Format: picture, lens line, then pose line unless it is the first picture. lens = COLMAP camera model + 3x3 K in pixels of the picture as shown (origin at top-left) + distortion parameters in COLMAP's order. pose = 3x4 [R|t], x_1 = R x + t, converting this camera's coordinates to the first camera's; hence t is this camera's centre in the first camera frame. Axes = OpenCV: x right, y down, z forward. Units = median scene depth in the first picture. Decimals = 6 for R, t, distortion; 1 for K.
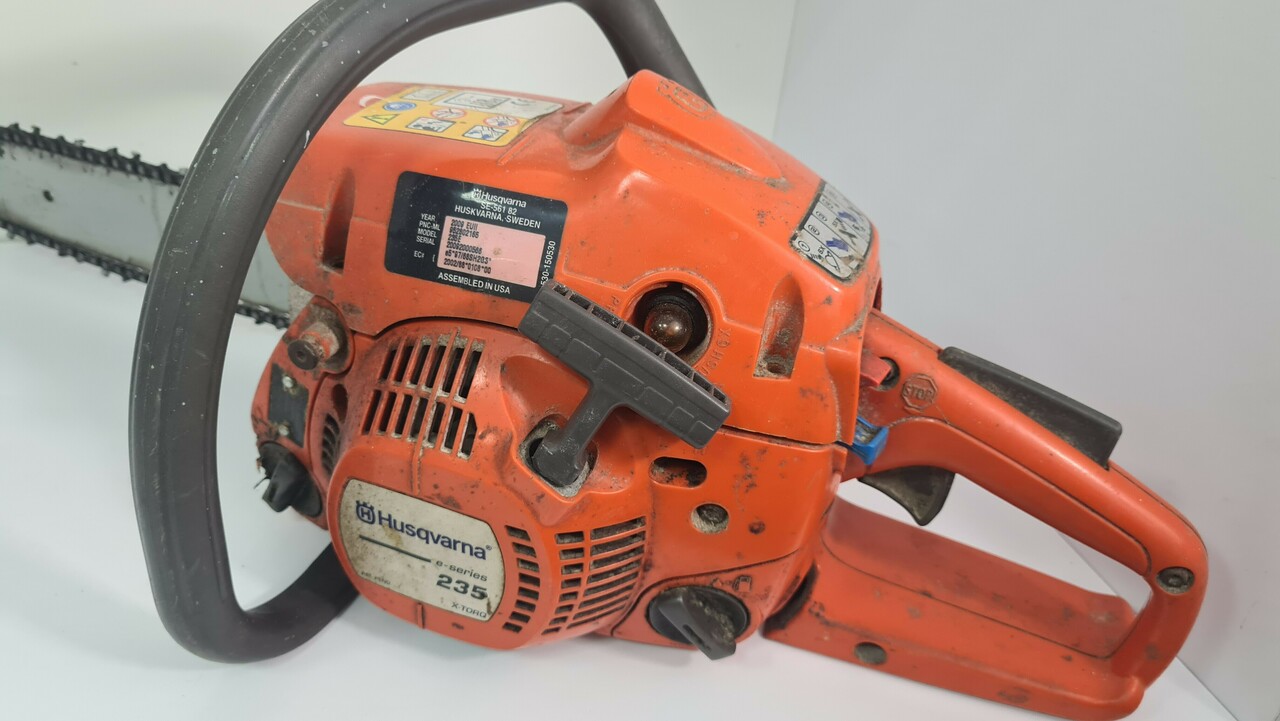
lens RADIAL K [[982.2, 0, 650.9], [0, 982.2, 387.8], [0, 0, 1]] dist [0.025588, -0.007149]
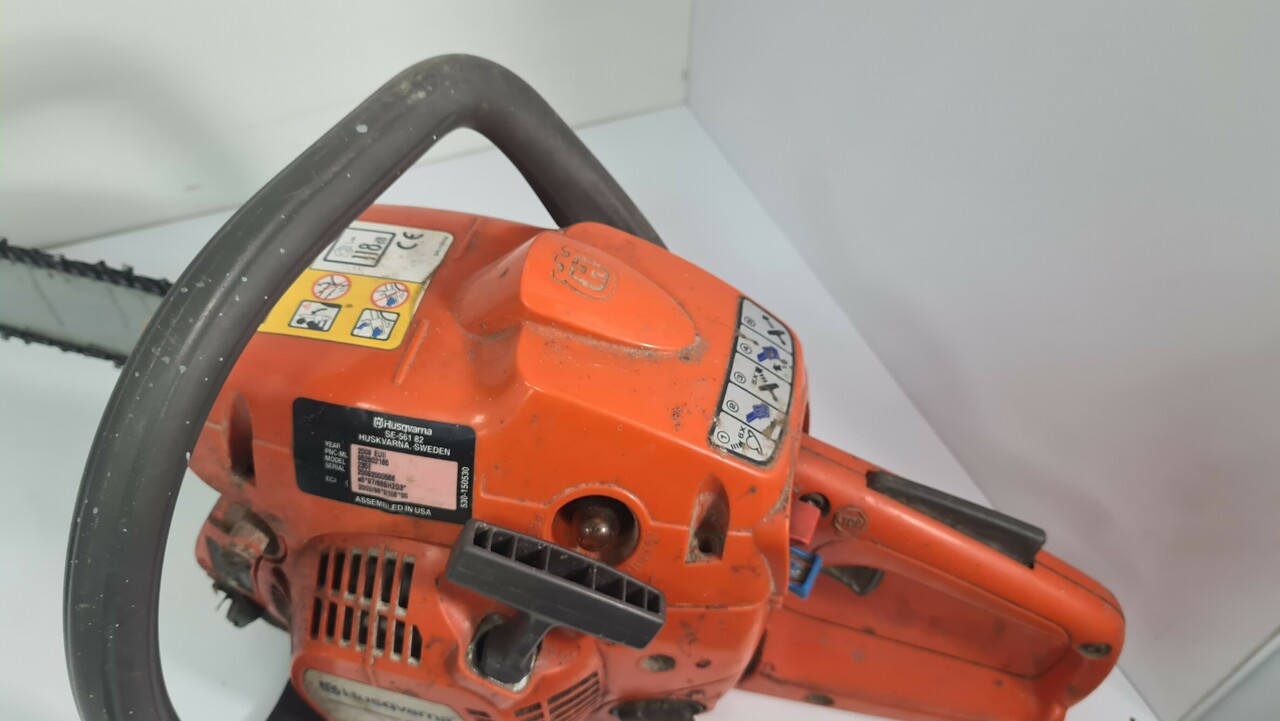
lens RADIAL K [[982.2, 0, 645.2], [0, 982.2, 402.1], [0, 0, 1]] dist [0.025588, -0.007149]
pose [[0.992916, -0.118328, 0.010803, 0.070427], [0.109620, 0.947321, 0.300943, -0.466068], [-0.045844, -0.297627, 0.953581, 0.082833]]
